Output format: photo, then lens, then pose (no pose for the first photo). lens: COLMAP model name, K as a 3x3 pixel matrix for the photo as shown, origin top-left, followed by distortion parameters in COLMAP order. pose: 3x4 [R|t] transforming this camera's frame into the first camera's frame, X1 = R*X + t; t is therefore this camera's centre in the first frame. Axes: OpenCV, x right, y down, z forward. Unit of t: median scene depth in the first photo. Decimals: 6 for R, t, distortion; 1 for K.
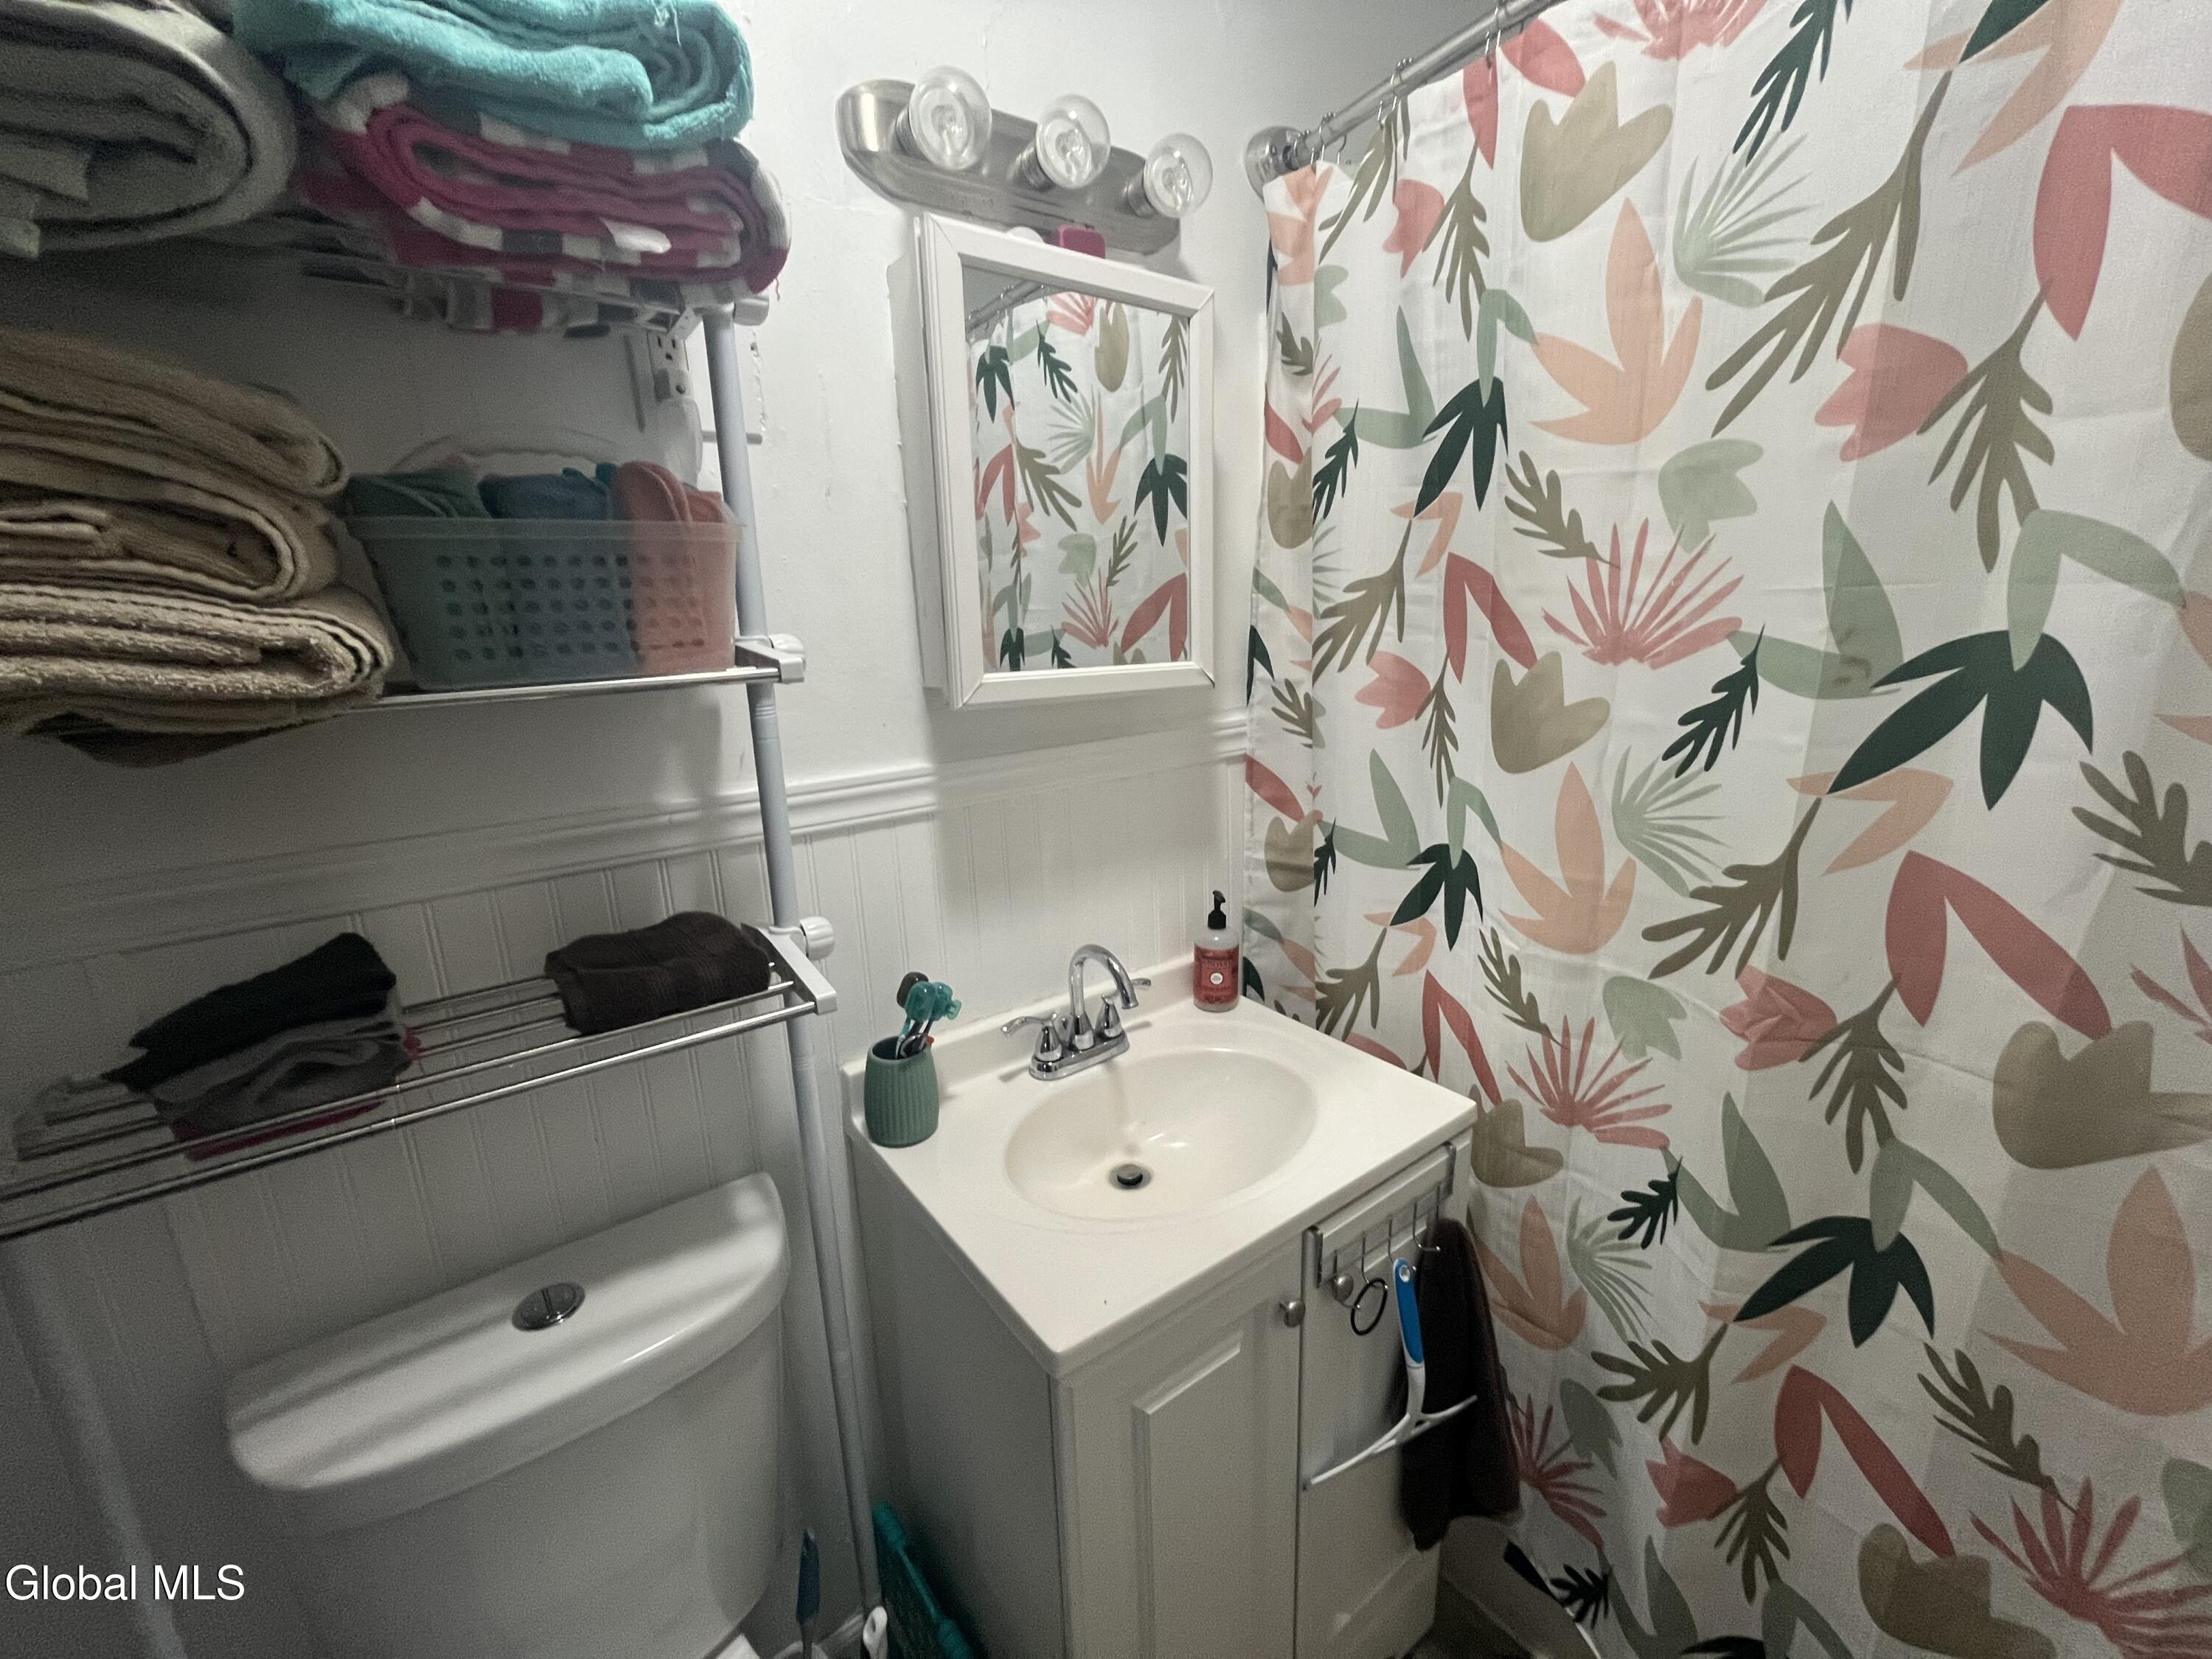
lens RADIAL K [[900.5, 0, 1106.6], [0, 900.5, 827.5], [0, 0, 1]] dist [-0.003309, -0.000098]
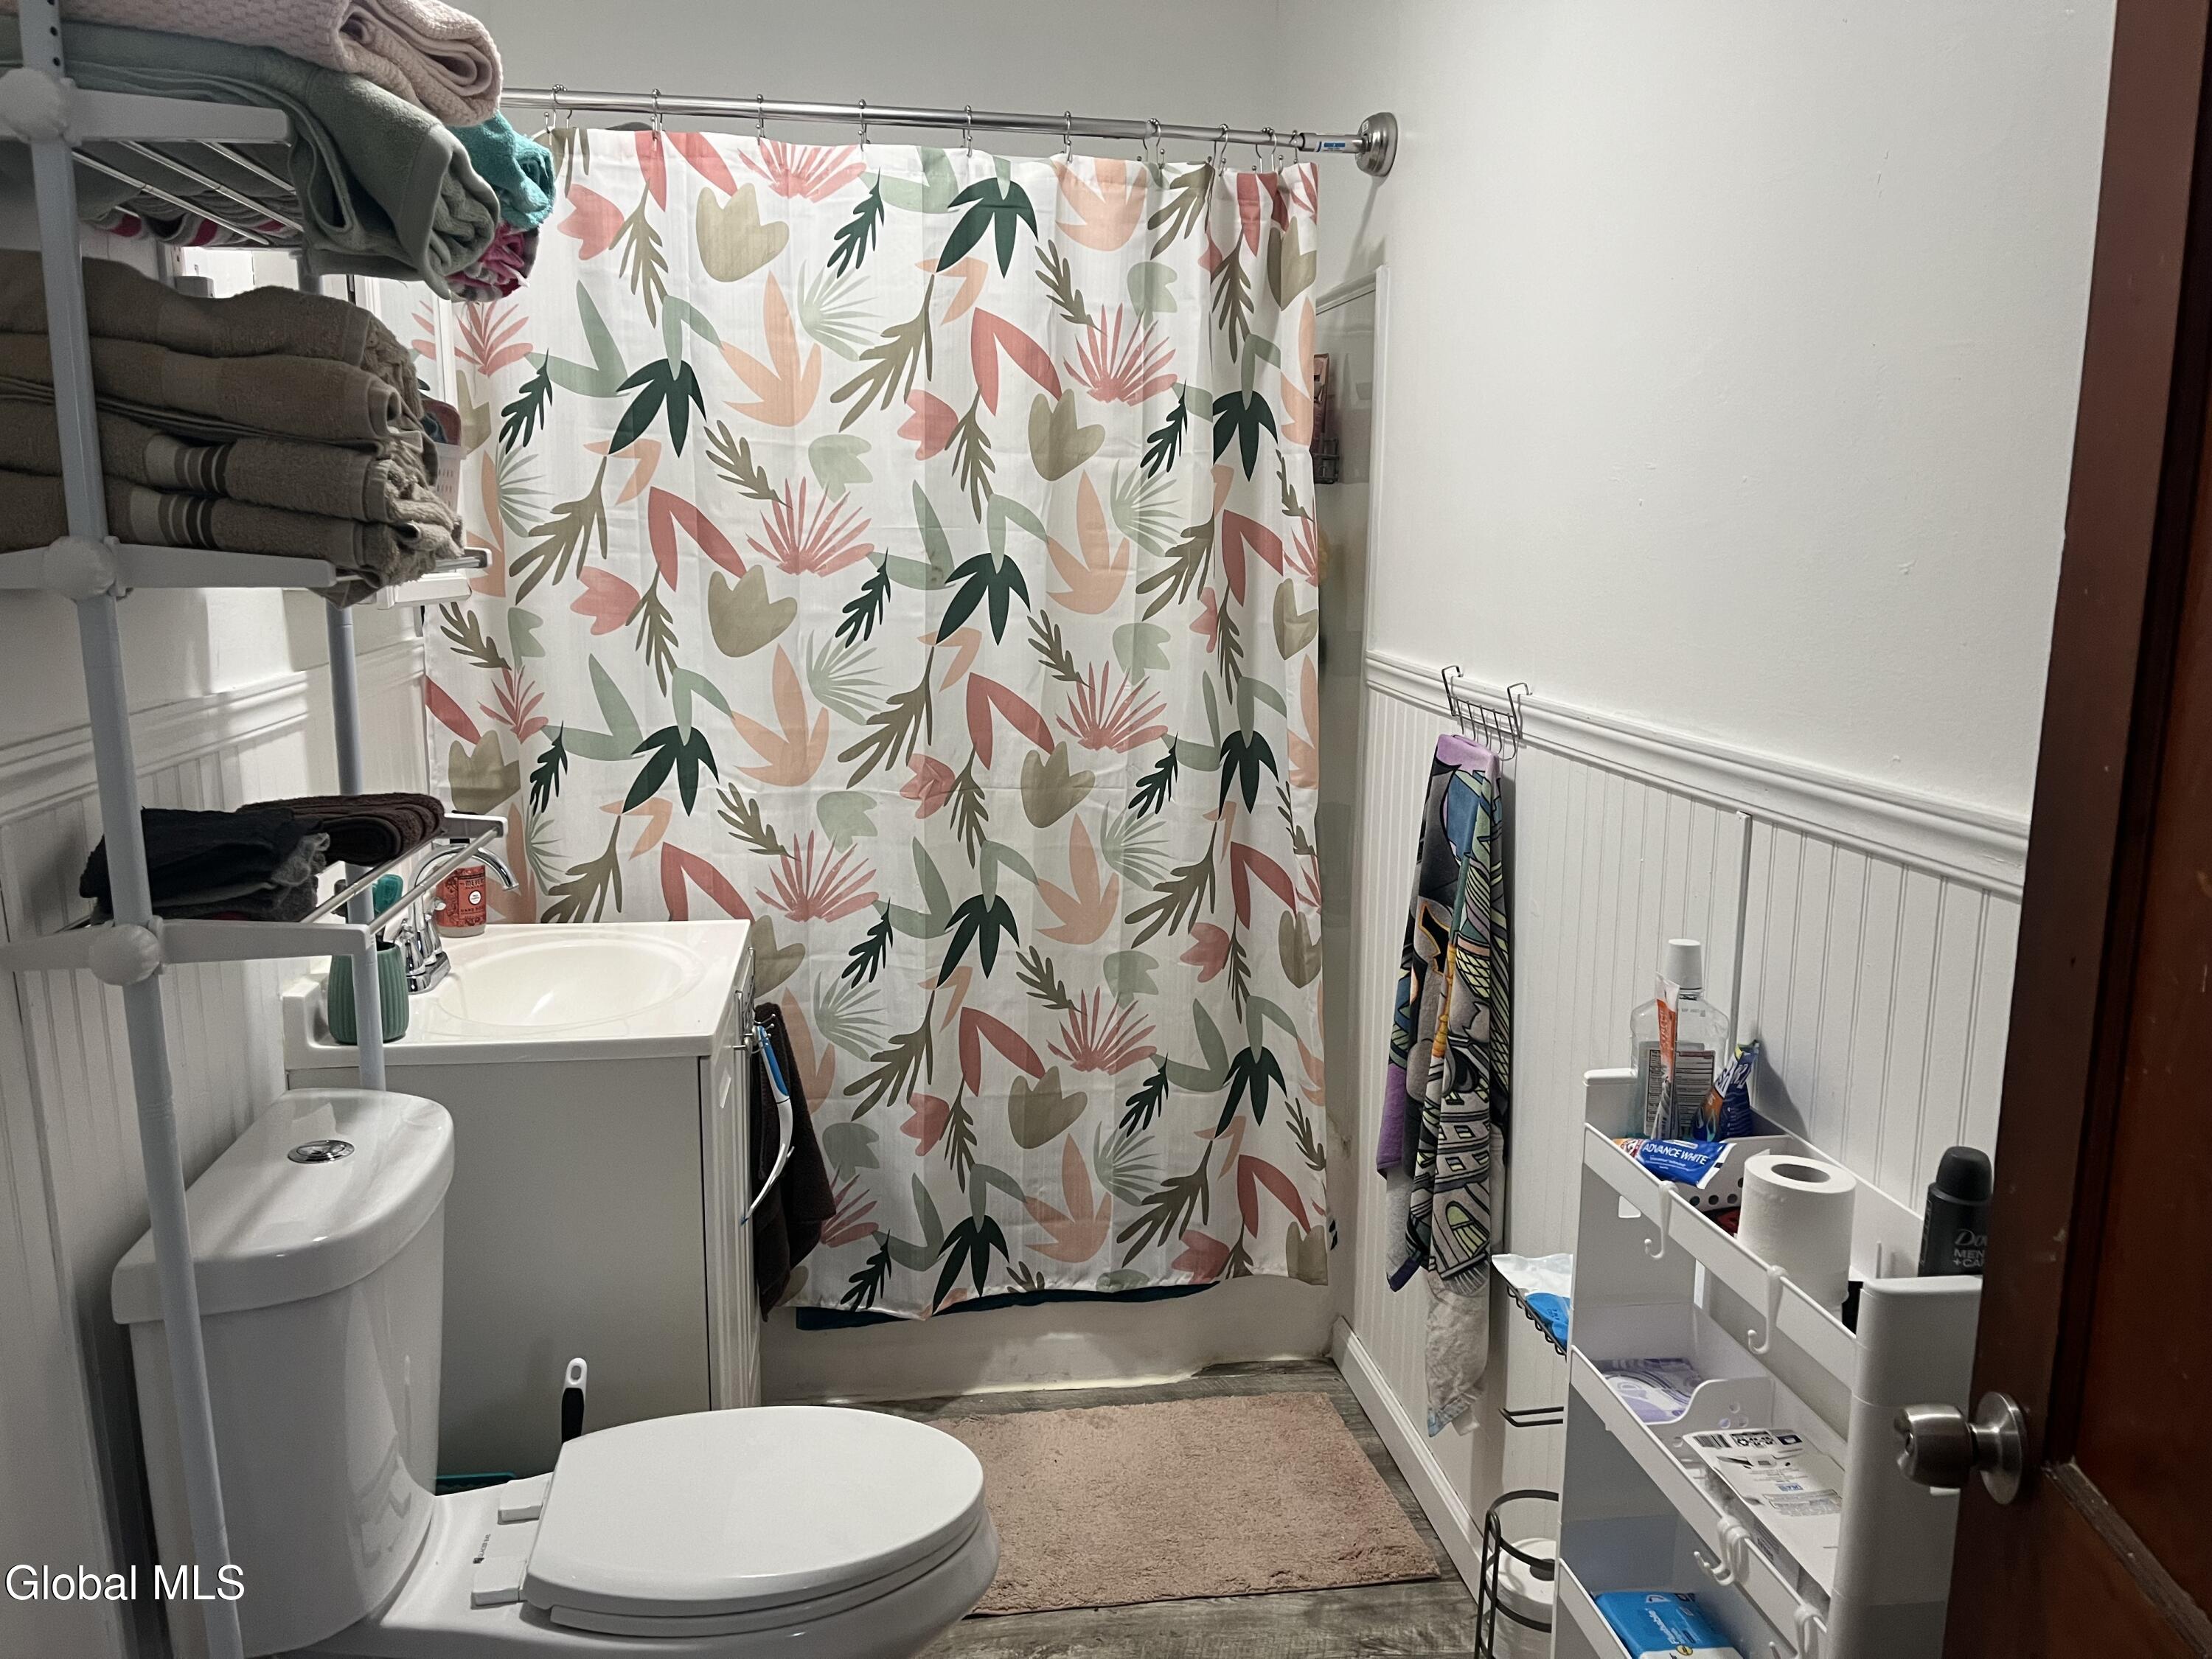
lens RADIAL K [[1677.5, 0, 1111.8], [0, 1677.5, 831.2], [0, 0, 1]] dist [0.061340, -0.024494]
pose [[0.479657, -0.119816, 0.869237, -1.670816], [0.183277, 0.982463, 0.034288, 0.236213], [-0.858102, 0.142864, 0.493205, -0.750134]]
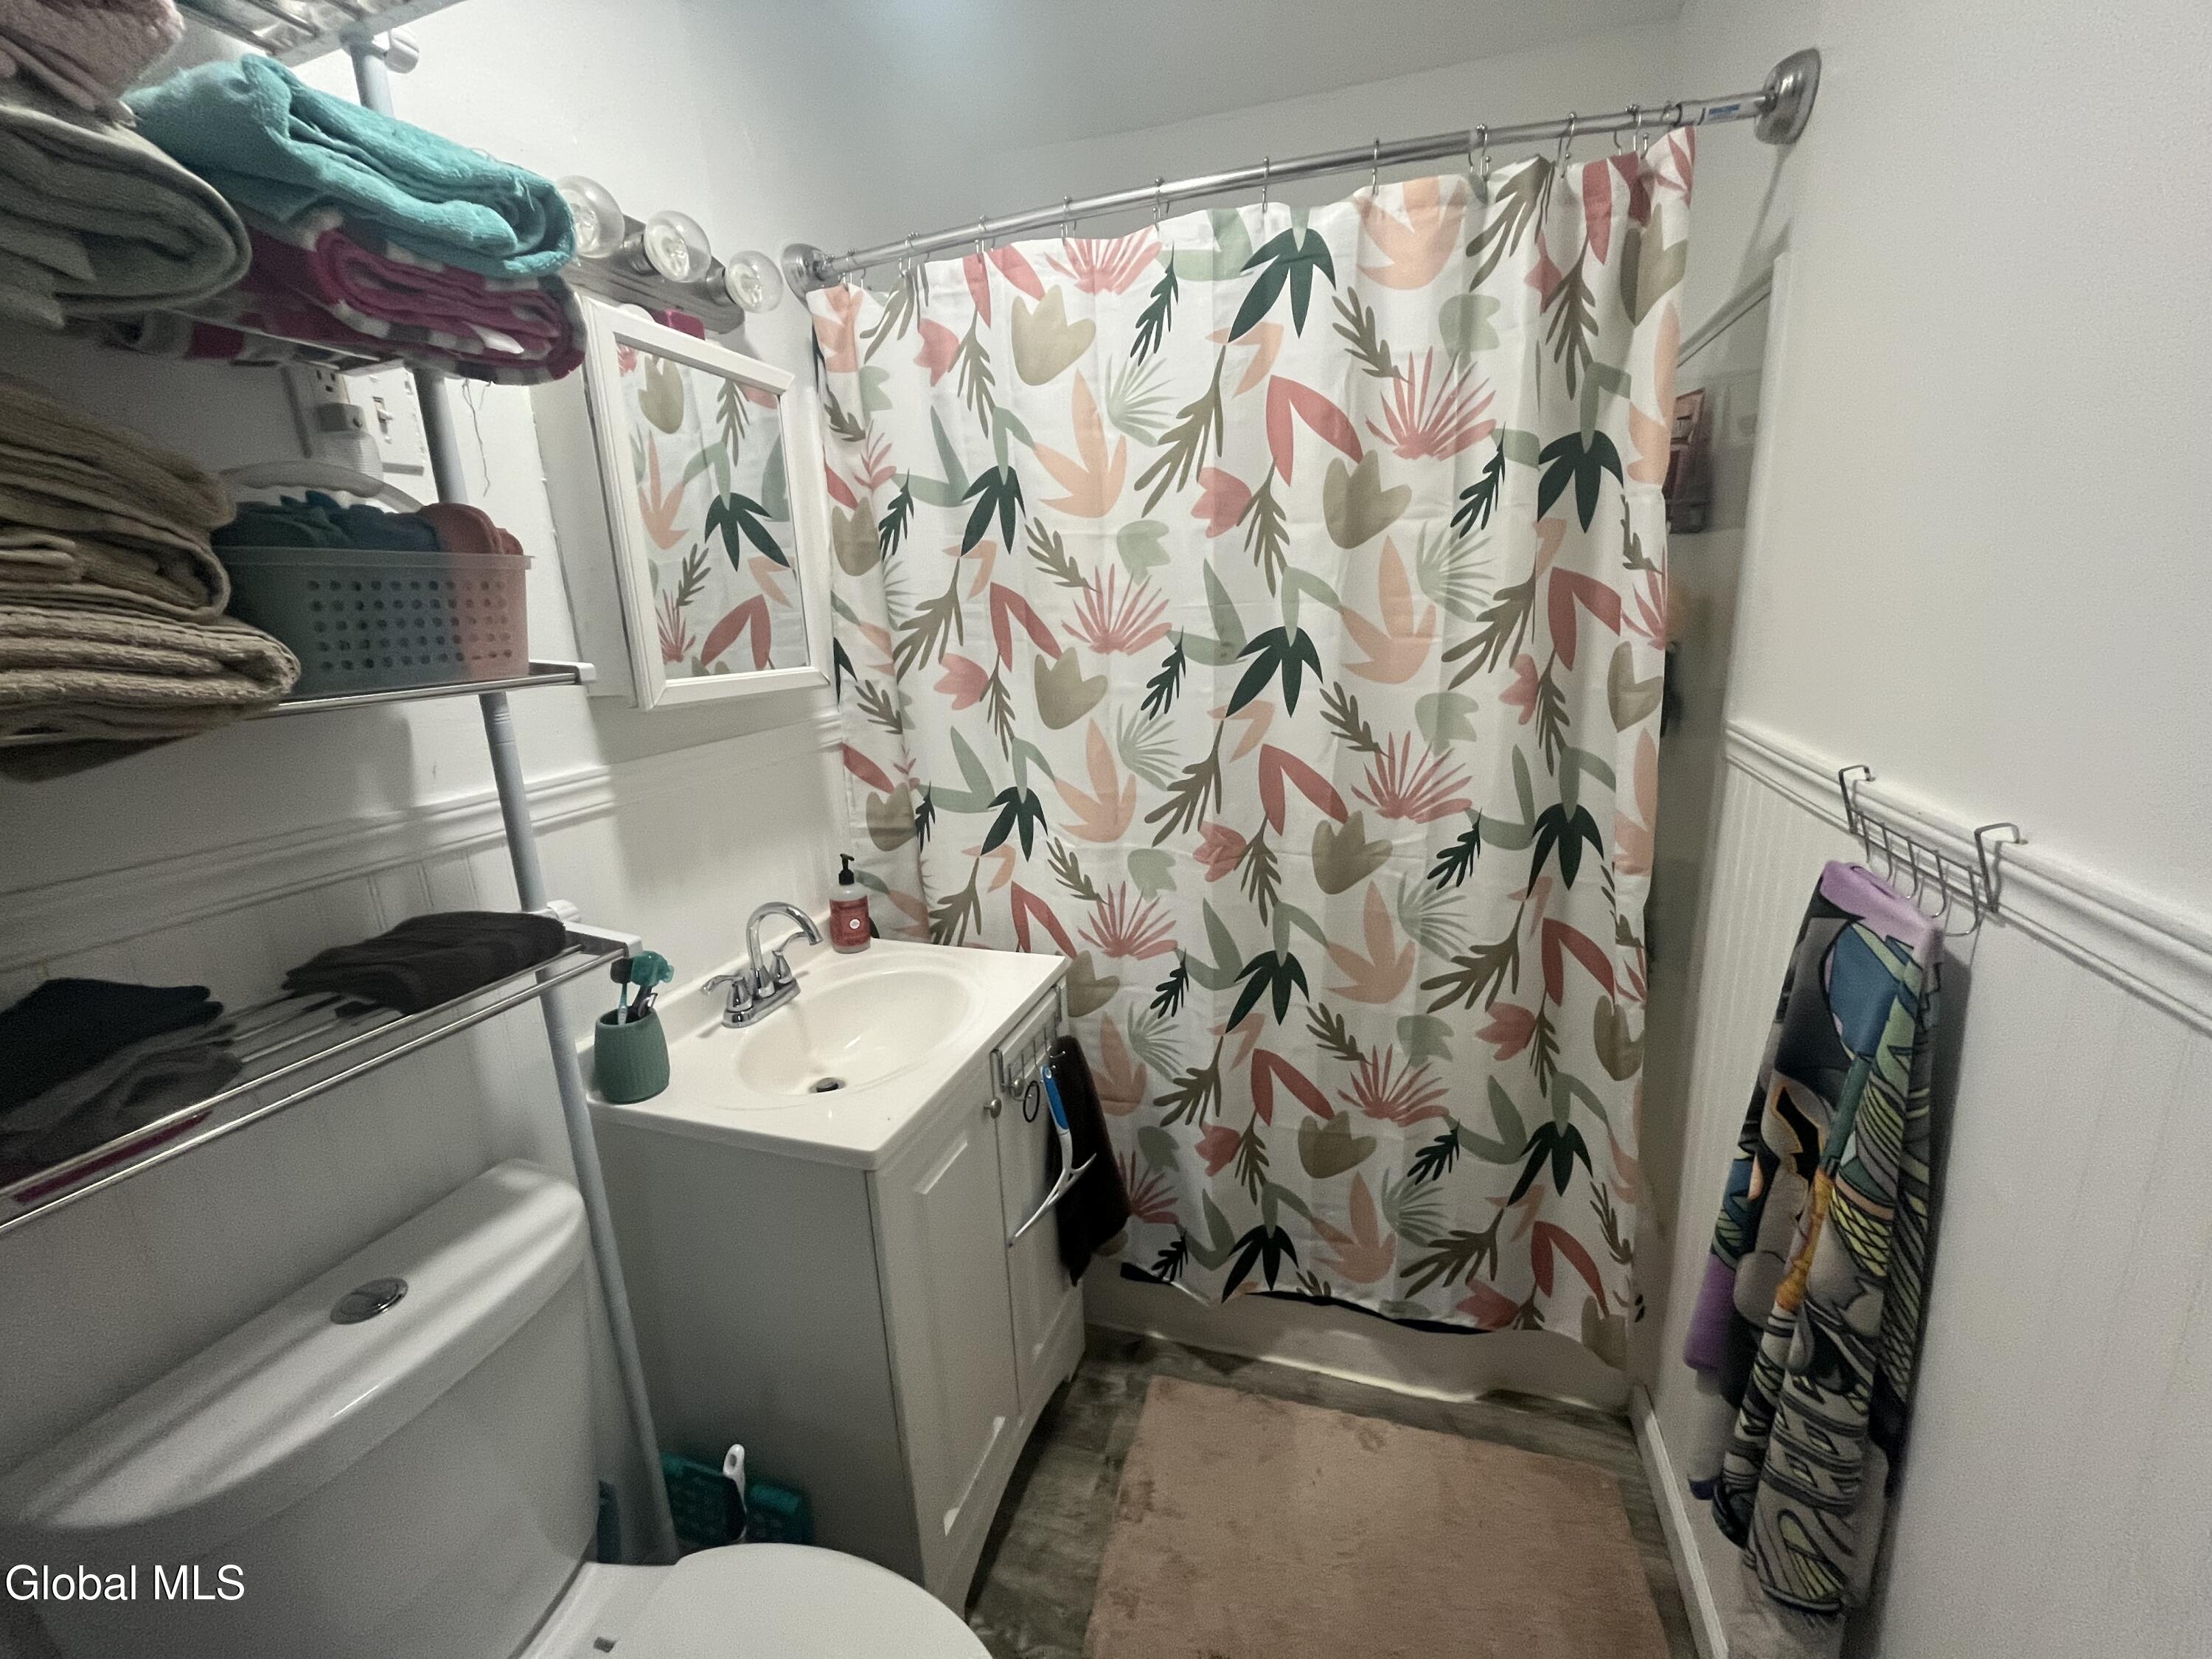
lens RADIAL K [[900.5, 0, 1107.9], [0, 900.5, 828.3], [0, 0, 1]] dist [-0.003309, -0.000098]
pose [[0.820601, -0.139289, 0.554267, -0.376841], [0.150550, 0.988274, 0.025465, 0.087628], [-0.551315, 0.062548, 0.831949, -0.323164]]
